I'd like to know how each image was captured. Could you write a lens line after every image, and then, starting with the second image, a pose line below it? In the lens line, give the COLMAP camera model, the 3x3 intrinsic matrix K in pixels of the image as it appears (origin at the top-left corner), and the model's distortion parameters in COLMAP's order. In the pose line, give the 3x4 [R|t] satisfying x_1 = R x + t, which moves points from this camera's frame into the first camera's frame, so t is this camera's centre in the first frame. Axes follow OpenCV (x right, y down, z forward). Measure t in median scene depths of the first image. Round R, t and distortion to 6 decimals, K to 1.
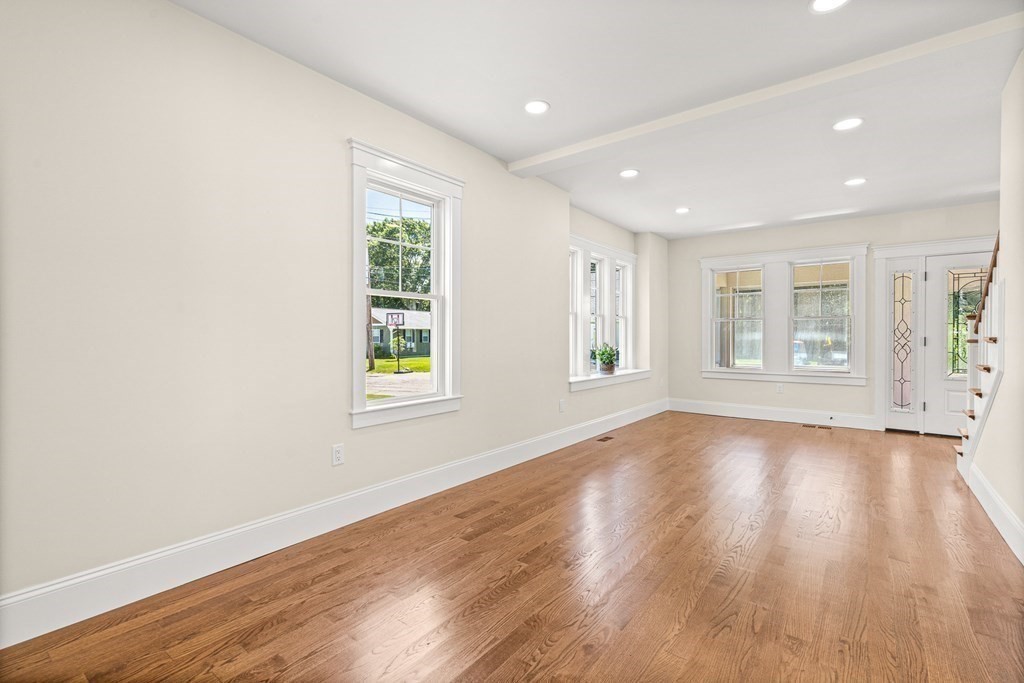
lens RADIAL K [[468.4, 0, 515.6], [0, 468.4, 338.2], [0, 0, 1]] dist [0.003243, -0.000447]
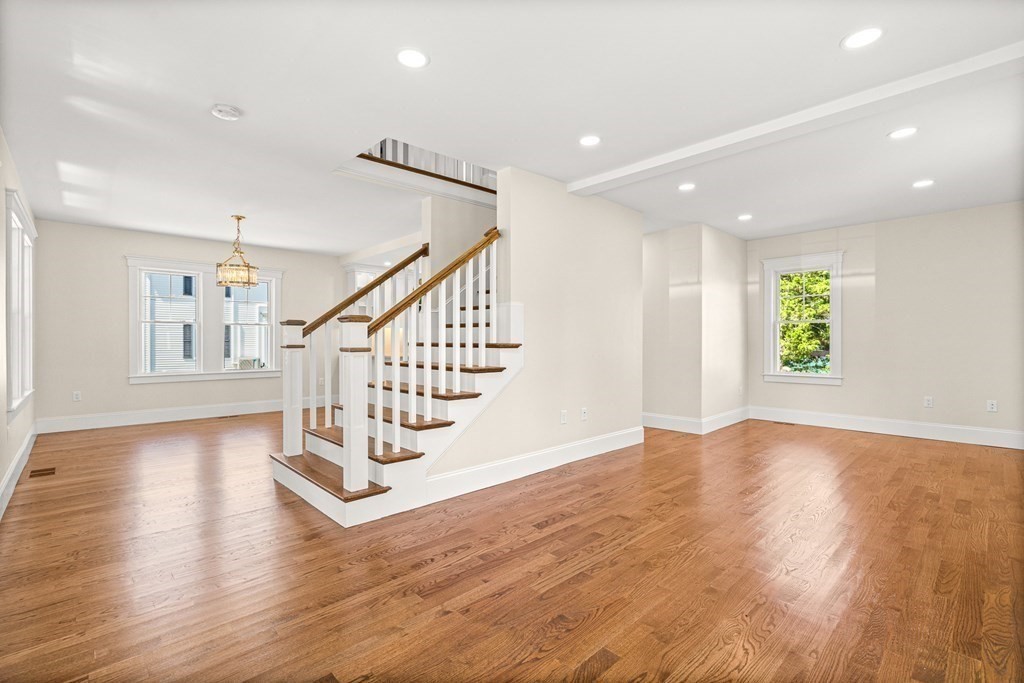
lens RADIAL K [[468.4, 0, 517.2], [0, 468.4, 340.4], [0, 0, 1]] dist [0.003243, -0.000447]
pose [[-0.988643, -0.002299, 0.150265, 0.561819], [-0.001459, 0.999983, 0.005699, -0.013912], [-0.150275, 0.005415, -0.988629, 1.631922]]
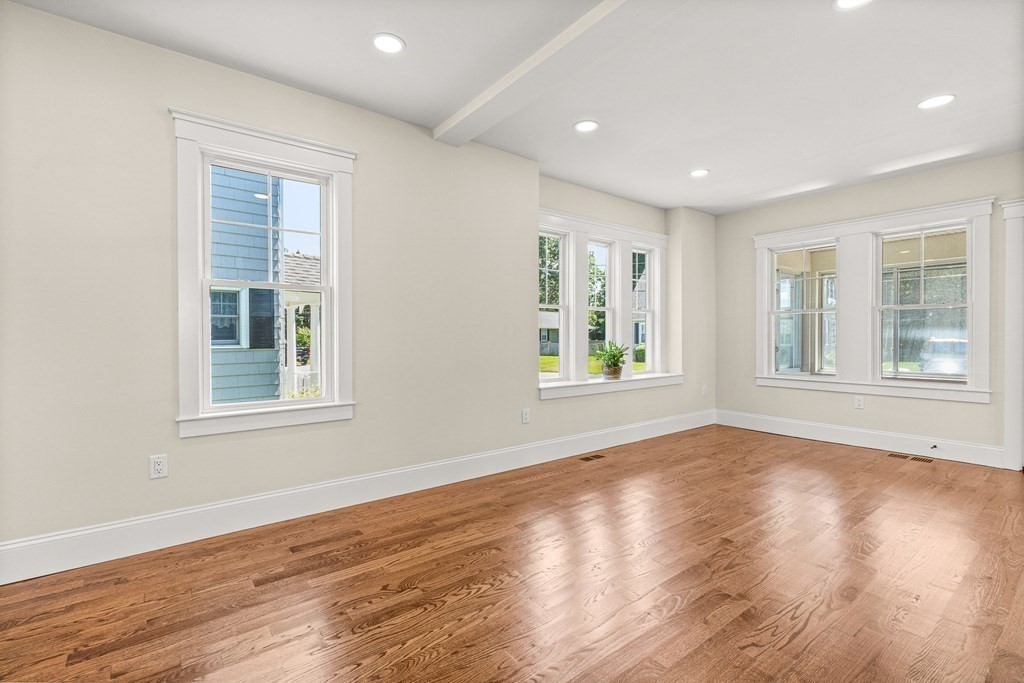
lens RADIAL K [[468.4, 0, 516.3], [0, 468.4, 338.7], [0, 0, 1]] dist [0.003243, -0.000447]
pose [[0.967560, -0.000962, -0.252638, 0.334613], [0.001740, 0.999994, 0.002856, 0.003345], [0.252634, -0.003203, 0.967557, 0.208291]]
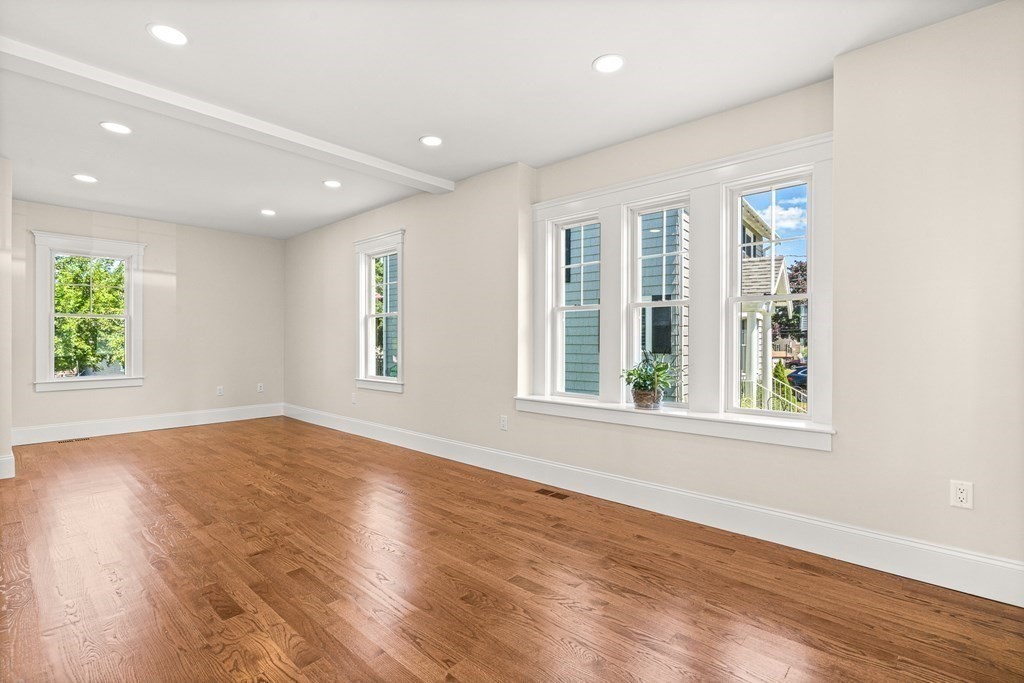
lens RADIAL K [[468.4, 0, 510.2], [0, 468.4, 348.8], [0, 0, 1]] dist [0.003243, -0.000447]
pose [[-0.089566, 0.014626, -0.995873, 1.076465], [-0.006433, 0.999863, 0.015263, -0.004122], [0.995960, 0.007773, -0.089460, 1.247379]]
